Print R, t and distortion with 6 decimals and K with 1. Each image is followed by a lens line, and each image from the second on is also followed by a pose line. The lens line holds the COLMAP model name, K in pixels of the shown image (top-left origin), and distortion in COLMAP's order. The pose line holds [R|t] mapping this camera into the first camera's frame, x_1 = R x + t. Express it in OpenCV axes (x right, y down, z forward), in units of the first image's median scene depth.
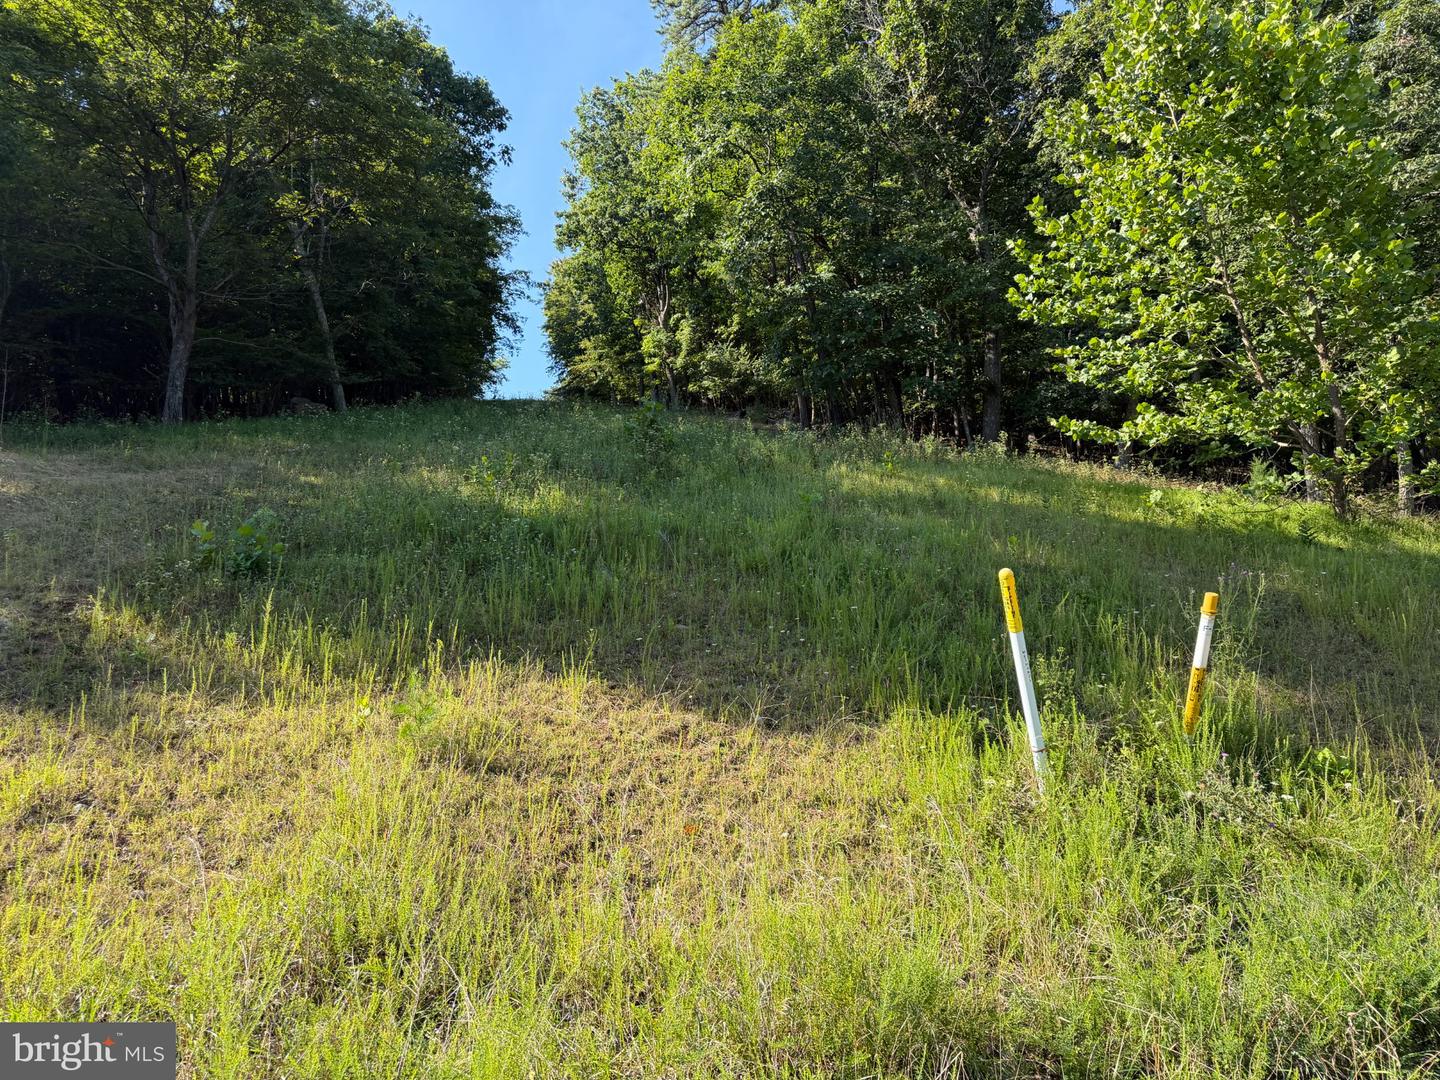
lens RADIAL K [[1023.0, 0, 720.0], [0, 1023.0, 540.0], [0, 0, 1]] dist [0.081703, -0.090146]
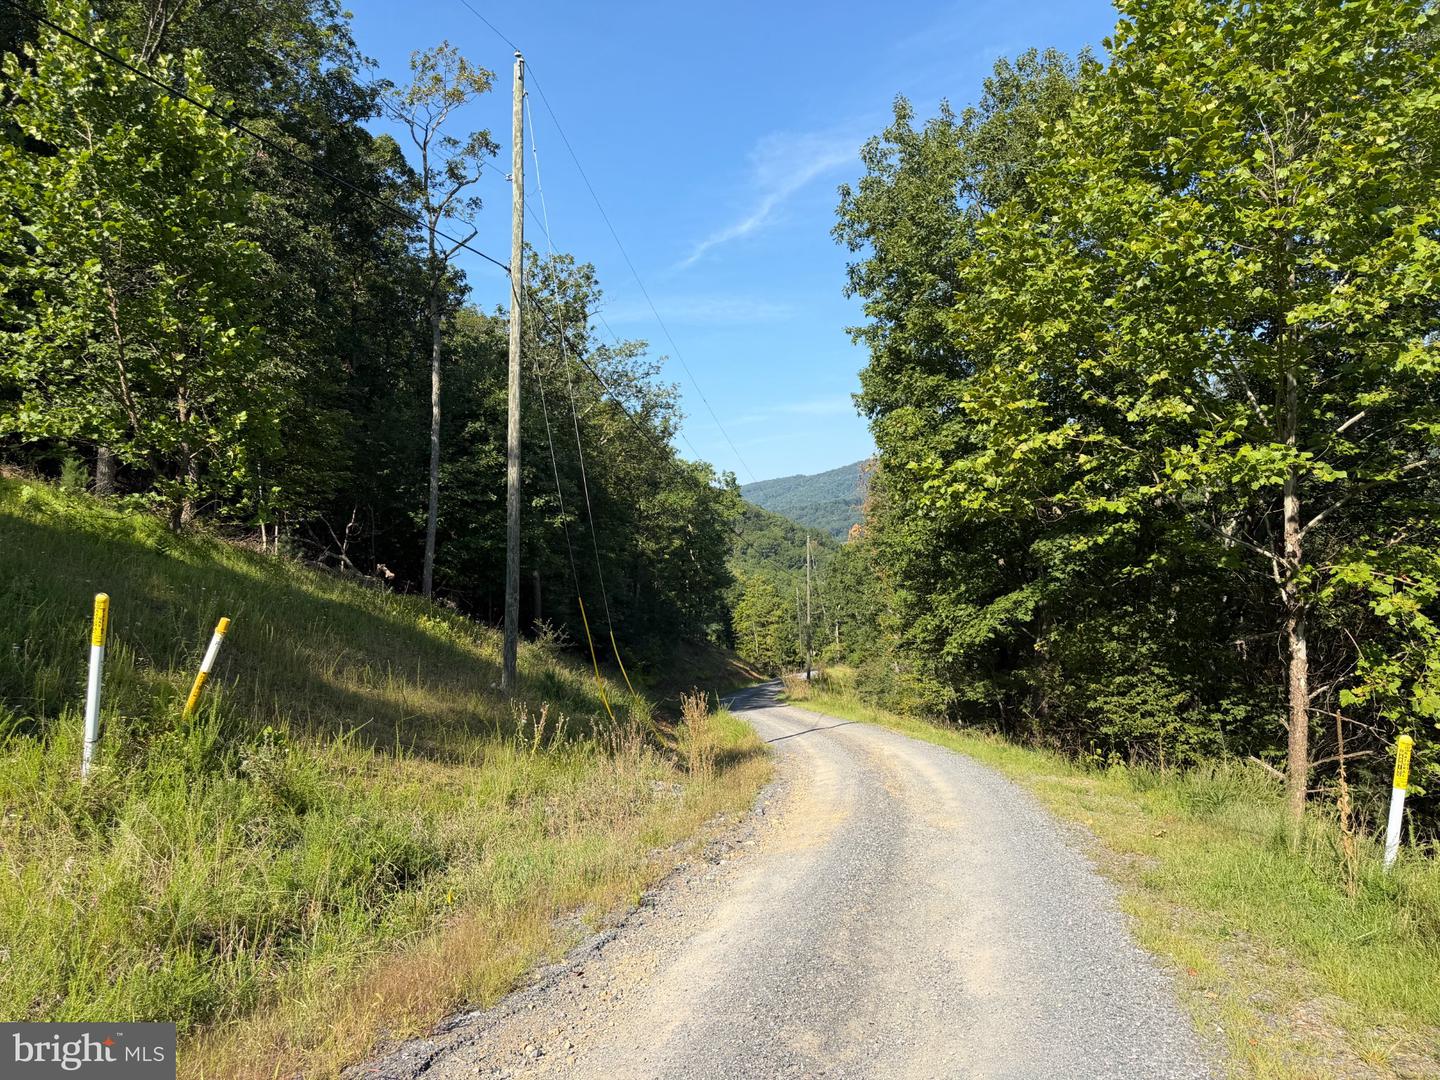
lens RADIAL K [[1023.0, 0, 720.0], [0, 1023.0, 540.0], [0, 0, 1]] dist [0.081703, -0.090146]
pose [[0.396477, 0.109946, 0.911437, -0.517989], [-0.137754, 0.988687, -0.059341, -0.058165], [-0.907650, -0.102027, 0.407138, -0.137279]]
